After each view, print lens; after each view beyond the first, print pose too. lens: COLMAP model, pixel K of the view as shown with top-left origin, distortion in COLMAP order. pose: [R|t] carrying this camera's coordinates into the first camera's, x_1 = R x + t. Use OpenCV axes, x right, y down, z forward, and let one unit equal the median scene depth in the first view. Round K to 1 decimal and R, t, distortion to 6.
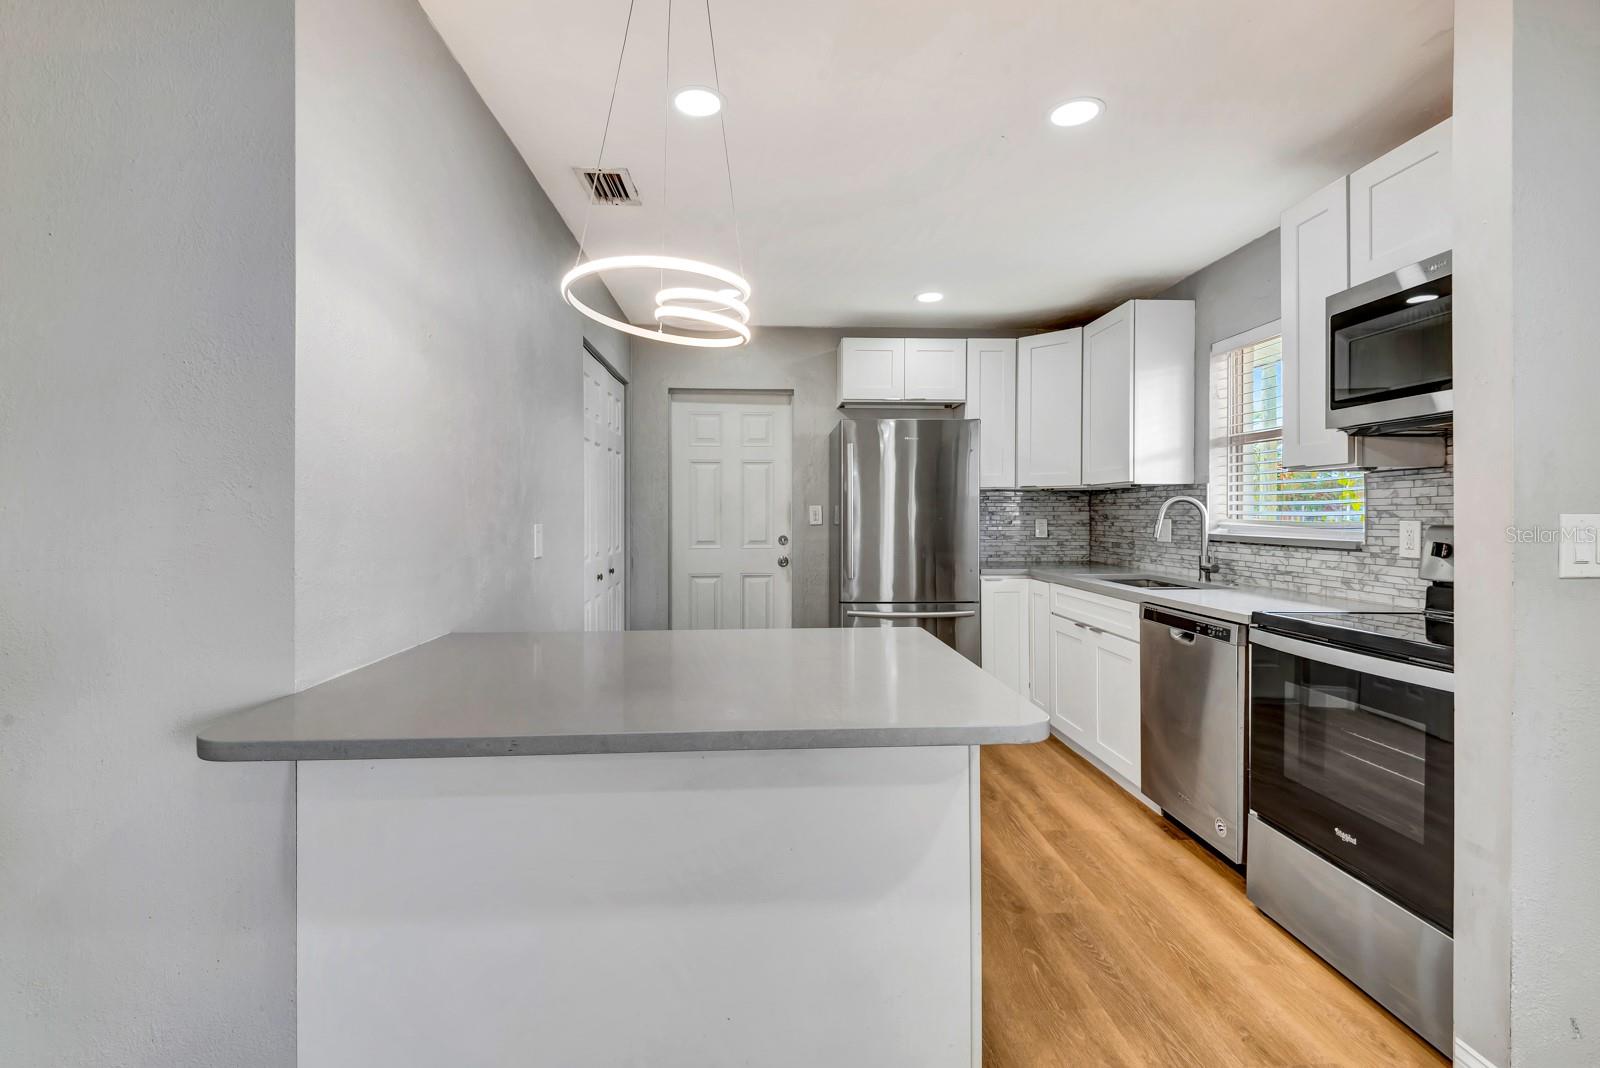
lens RADIAL K [[734.0, 0, 795.2], [0, 734.0, 519.6], [0, 0, 1]] dist [0.000112, -0.000439]
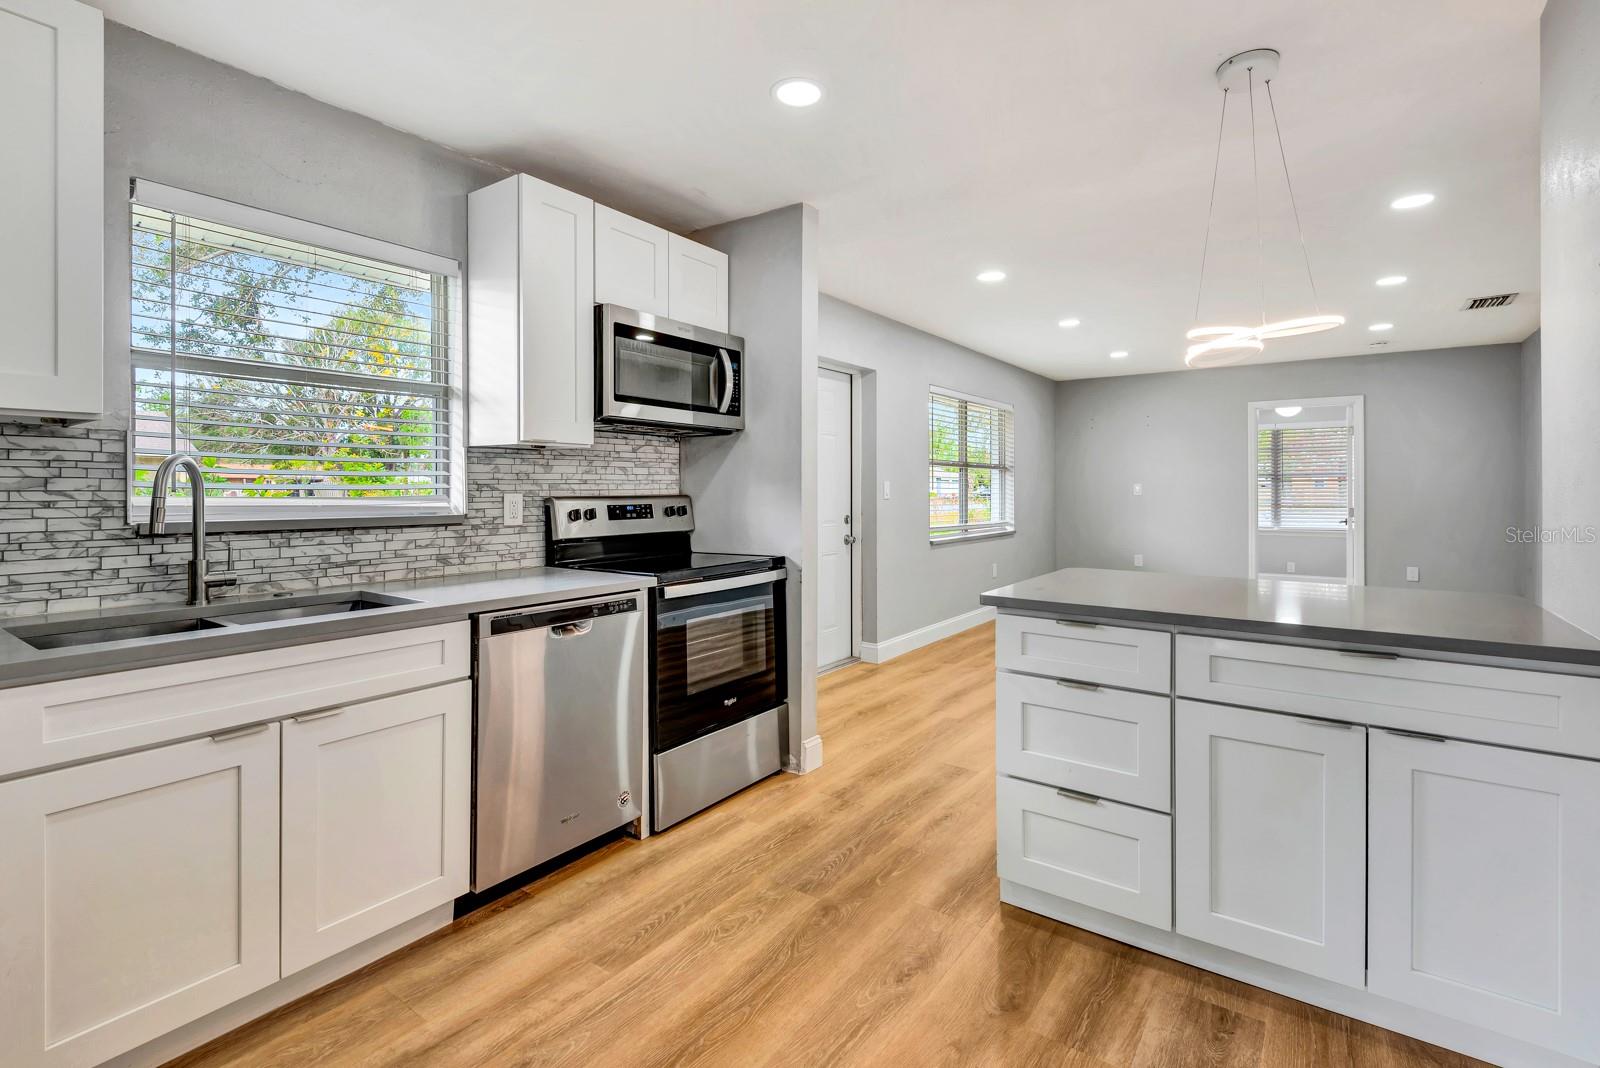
lens RADIAL K [[741.4, 0, 789.1], [0, 741.4, 496.2], [0, 0, 1]] dist [0.014595, -0.000551]
pose [[-0.777180, -0.003449, 0.629269, -0.181654], [0.007202, 0.999871, 0.014375, -0.006073], [-0.629238, 0.015704, -0.777054, 1.279648]]
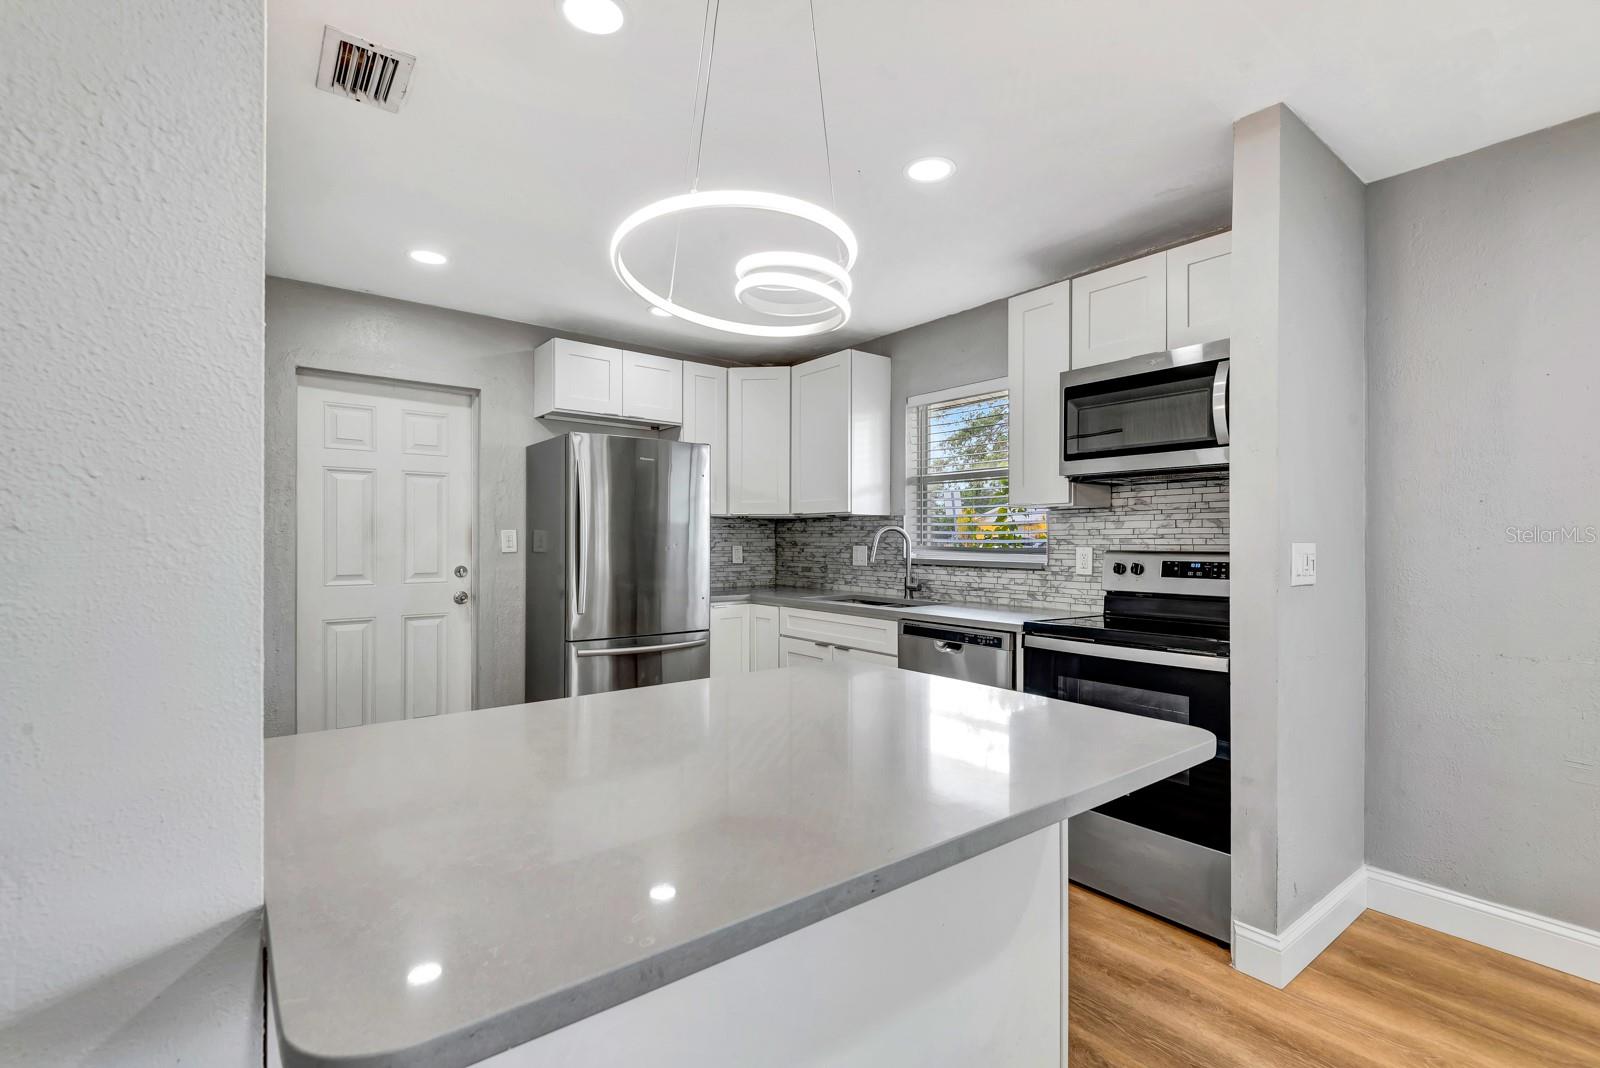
lens RADIAL K [[727.7, 0, 809.8], [0, 727.7, 545.1], [0, 0, 1]] dist [0.038040, -0.021180]
pose [[0.811174, -0.000540, 0.584804, -0.276229], [0.000770, 1.000000, -0.000144, -0.001770], [-0.584804, 0.000567, 0.811174, 0.162510]]
